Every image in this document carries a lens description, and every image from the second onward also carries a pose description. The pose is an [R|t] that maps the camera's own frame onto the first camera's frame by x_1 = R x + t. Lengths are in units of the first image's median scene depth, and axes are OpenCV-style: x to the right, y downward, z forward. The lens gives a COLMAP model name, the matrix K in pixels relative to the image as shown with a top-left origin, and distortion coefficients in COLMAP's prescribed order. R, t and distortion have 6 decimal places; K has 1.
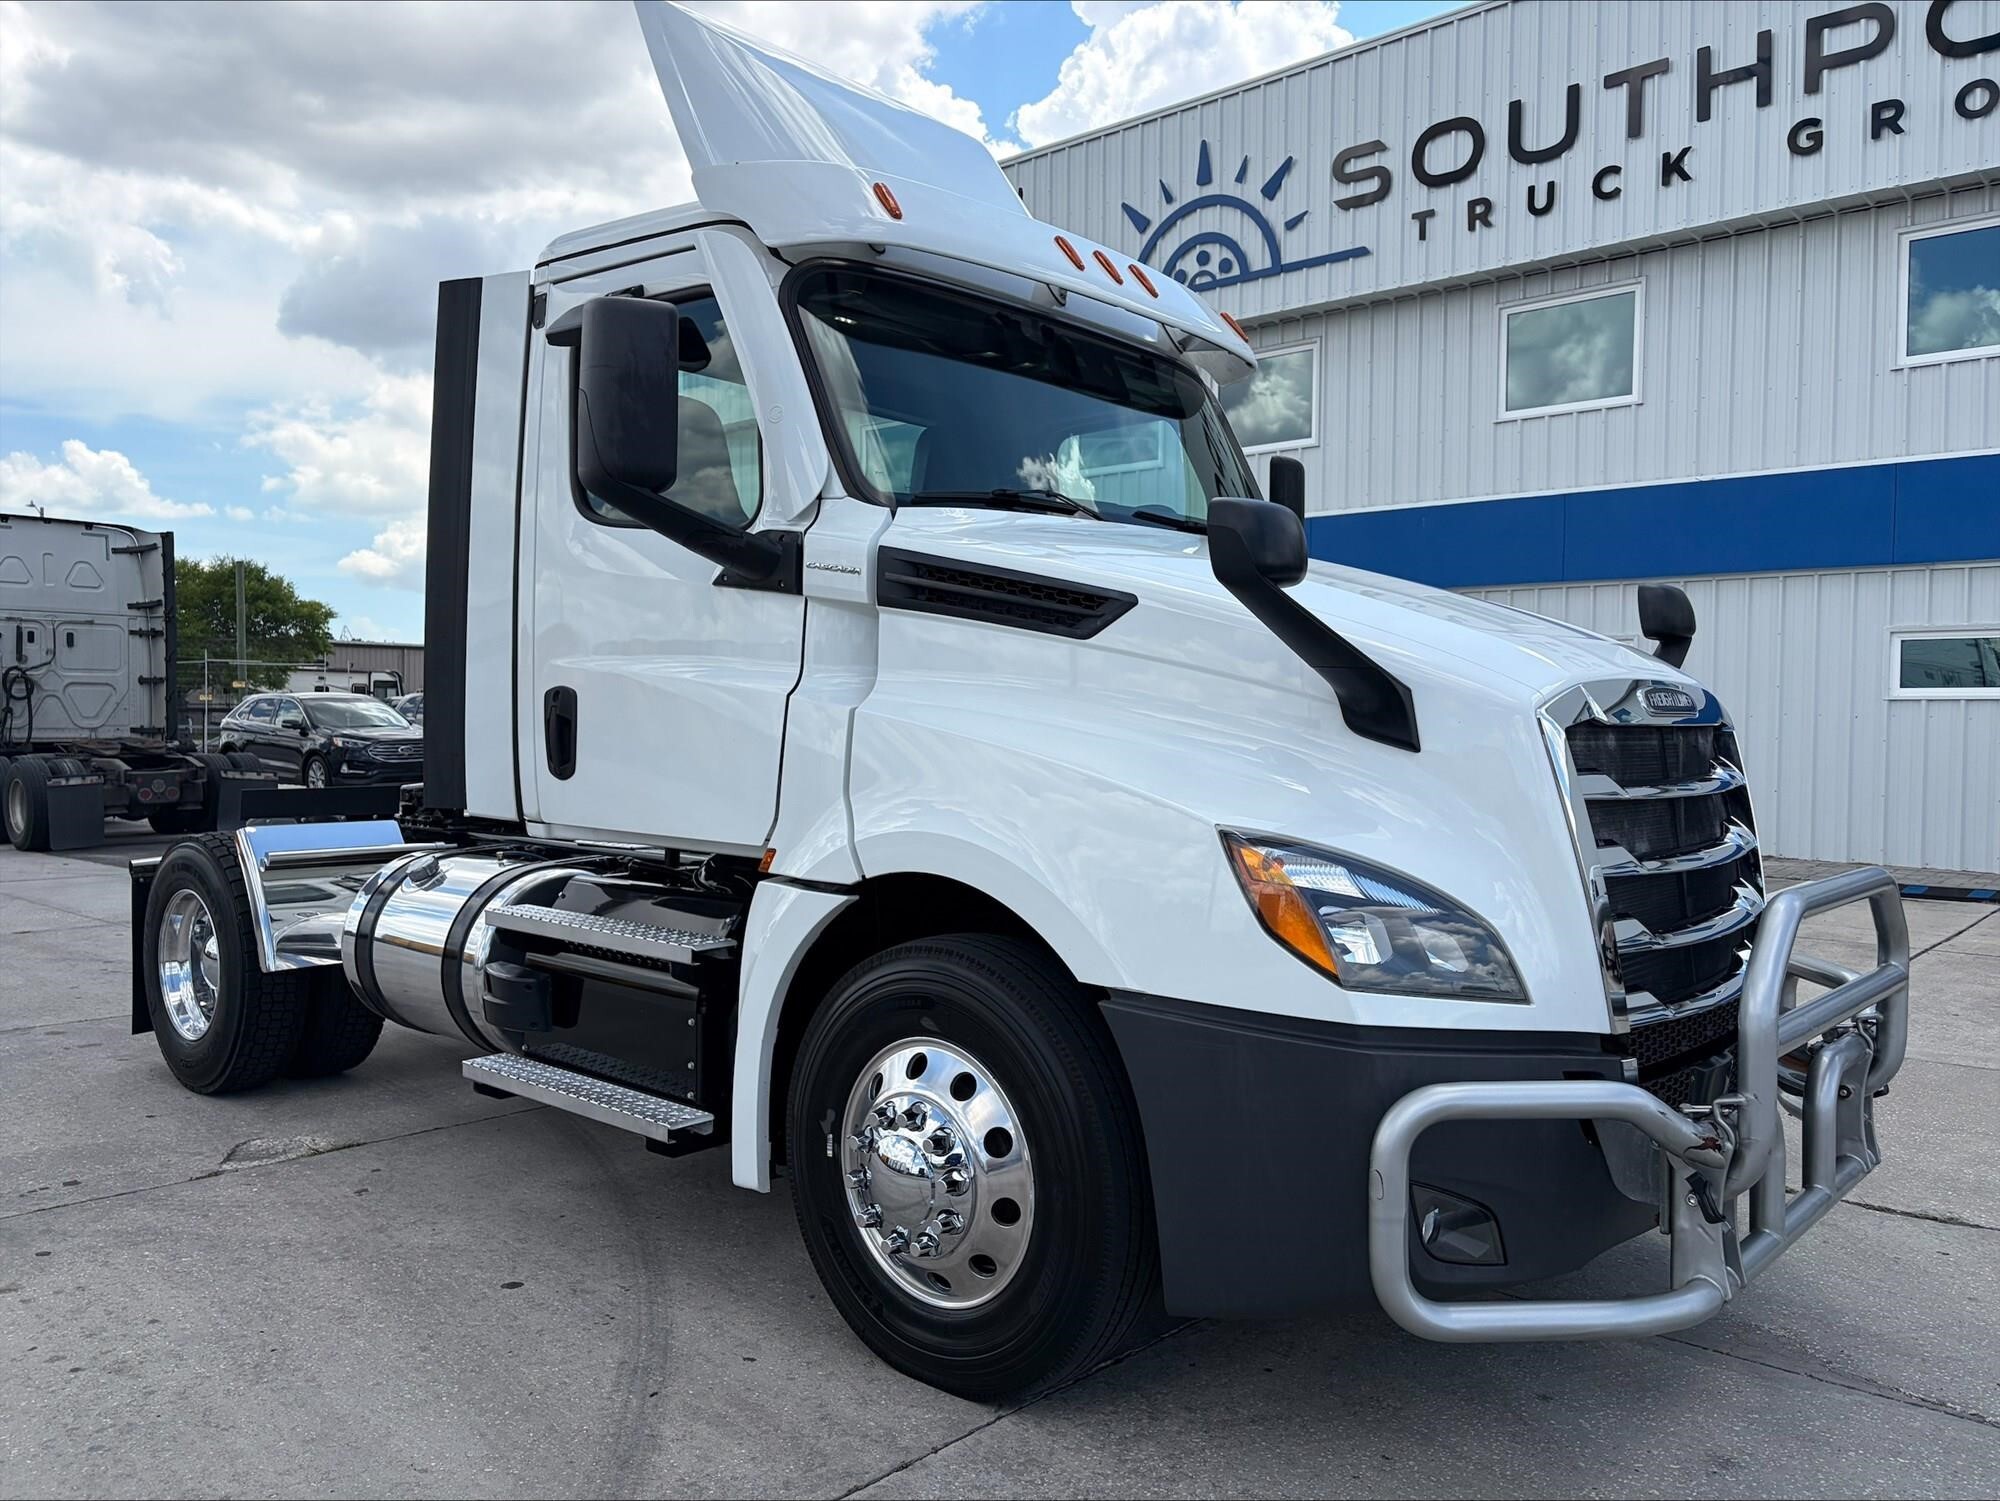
lens RADIAL K [[1484.1, 0, 1000.0], [0, 1484.1, 750.5], [0, 0, 1]] dist [0.008784, -0.090992]
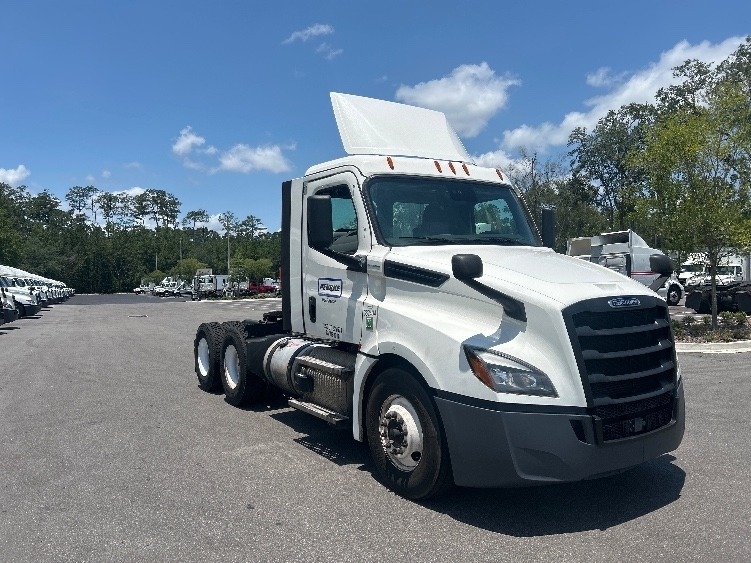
lens RADIAL K [[557.3, 0, 375.5], [0, 557.3, 281.5], [0, 0, 1]] dist [0.008784, -0.090992]
pose [[0.957308, -0.021678, -0.288256, 0.275405], [0.021026, 0.999765, -0.005357, -0.078041], [0.288304, -0.000932, 0.957538, -0.278551]]
